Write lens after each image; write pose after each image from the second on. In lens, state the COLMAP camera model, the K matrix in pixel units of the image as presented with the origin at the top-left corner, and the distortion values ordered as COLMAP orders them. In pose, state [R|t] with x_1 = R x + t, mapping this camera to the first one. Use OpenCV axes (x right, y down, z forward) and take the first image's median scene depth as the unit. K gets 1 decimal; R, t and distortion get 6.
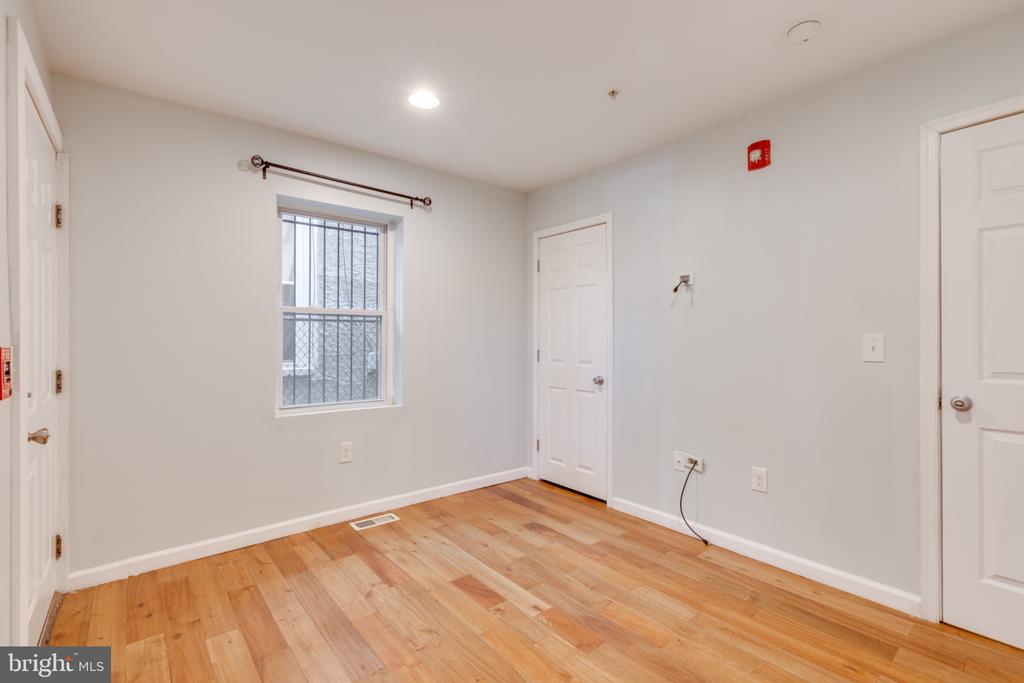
lens RADIAL K [[467.6, 0, 512.0], [0, 467.6, 341.5], [0, 0, 1]] dist [-0.001505, -0.000290]
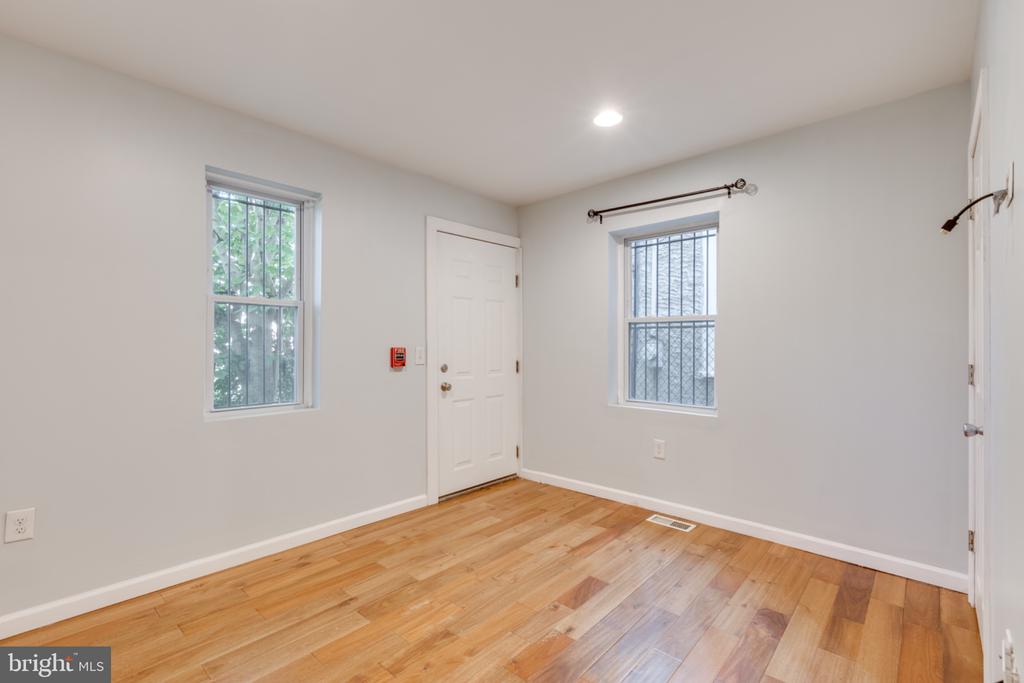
lens RADIAL K [[454.3, 0, 511.3], [0, 454.3, 345.6], [0, 0, 1]] dist [-0.001832, -0.000369]
pose [[0.138423, 0.002393, -0.990370, 0.665711], [-0.006142, 0.999980, 0.001557, -0.002147], [0.990354, 0.005867, 0.138435, 0.534144]]
